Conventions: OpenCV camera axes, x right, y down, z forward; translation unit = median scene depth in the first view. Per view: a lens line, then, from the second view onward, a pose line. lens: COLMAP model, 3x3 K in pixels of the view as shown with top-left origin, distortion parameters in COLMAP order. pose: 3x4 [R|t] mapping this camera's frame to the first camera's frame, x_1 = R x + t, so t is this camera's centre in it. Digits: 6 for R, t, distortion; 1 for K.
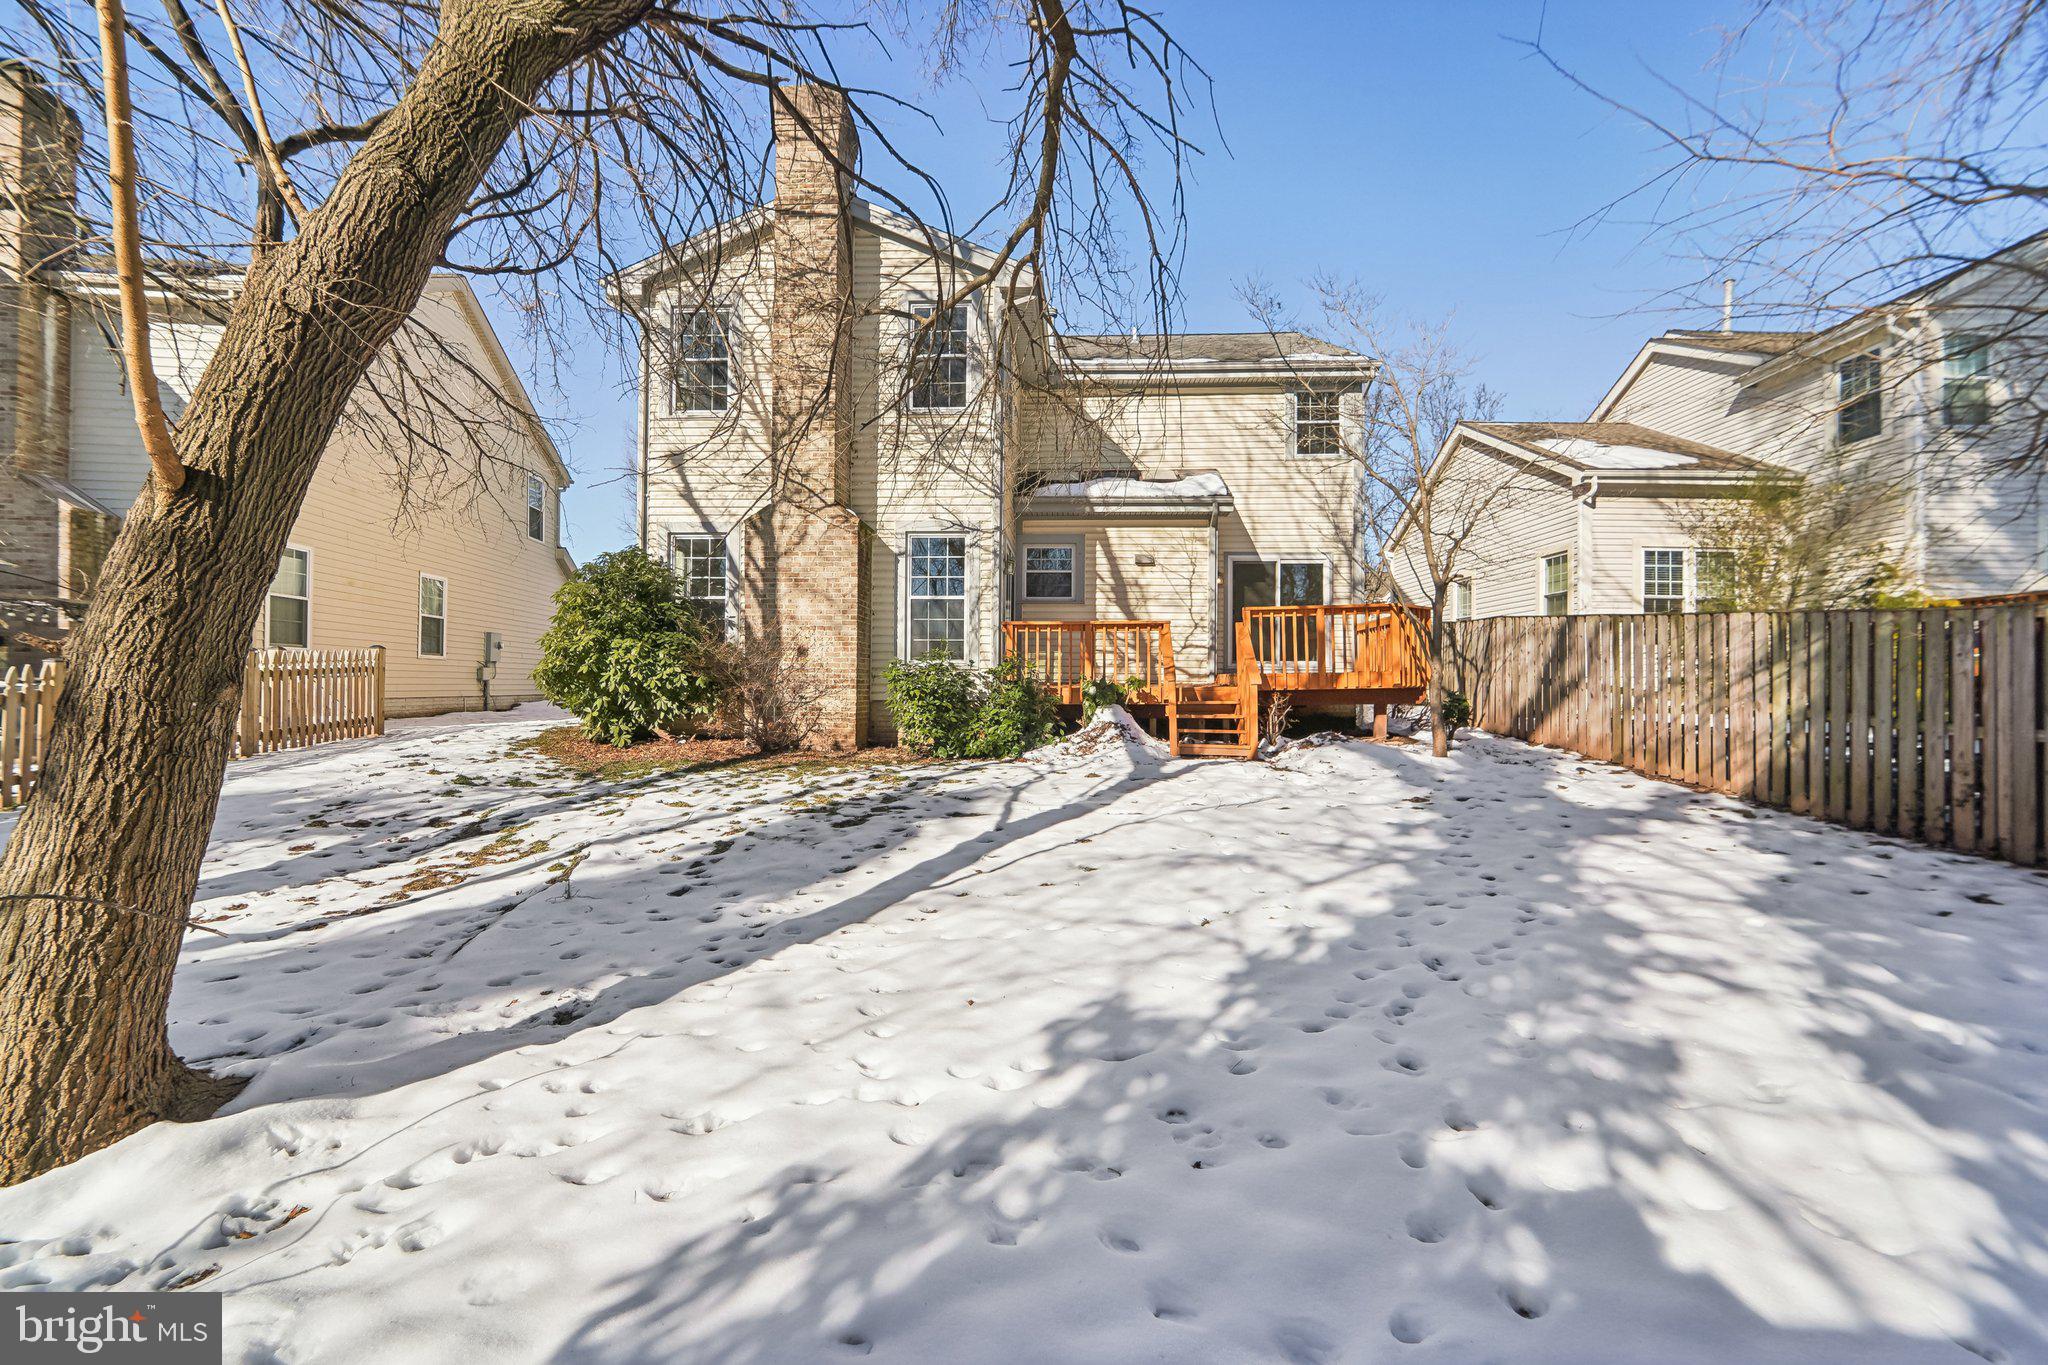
lens RADIAL K [[854.2, 0, 1028.2], [0, 854.2, 672.8], [0, 0, 1]] dist [-0.012586, 0.000426]
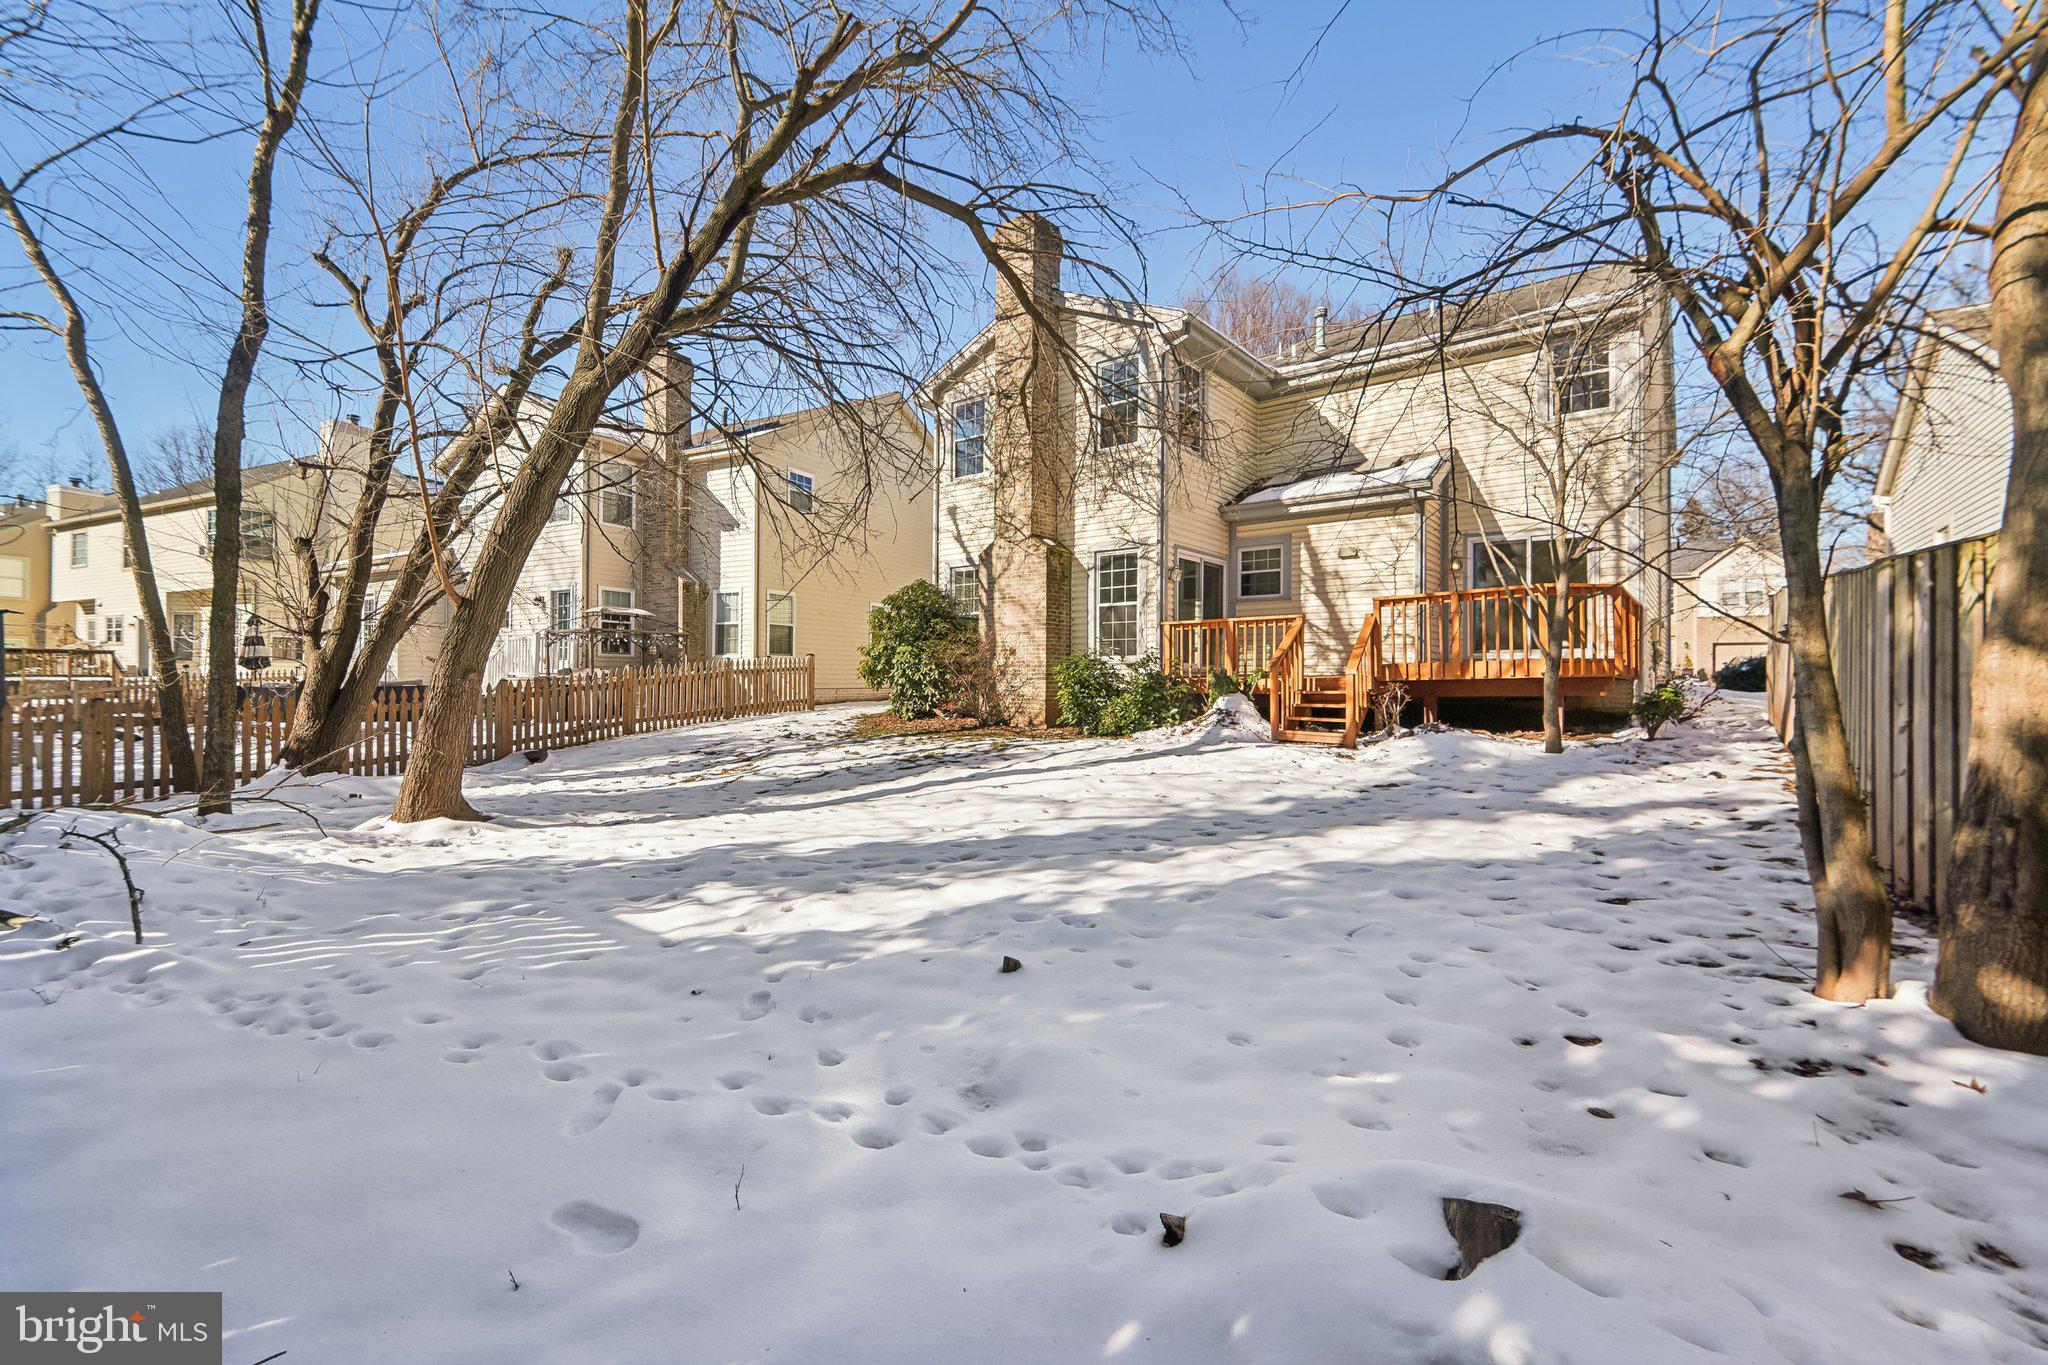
lens RADIAL K [[854.2, 0, 1023.7], [0, 854.2, 672.9], [0, 0, 1]] dist [-0.012586, 0.000426]
pose [[0.812719, -0.007548, -0.582607, 0.485431], [0.009766, 0.999952, 0.000667, 0.006837], [0.582574, -0.006232, 0.812754, -0.053887]]
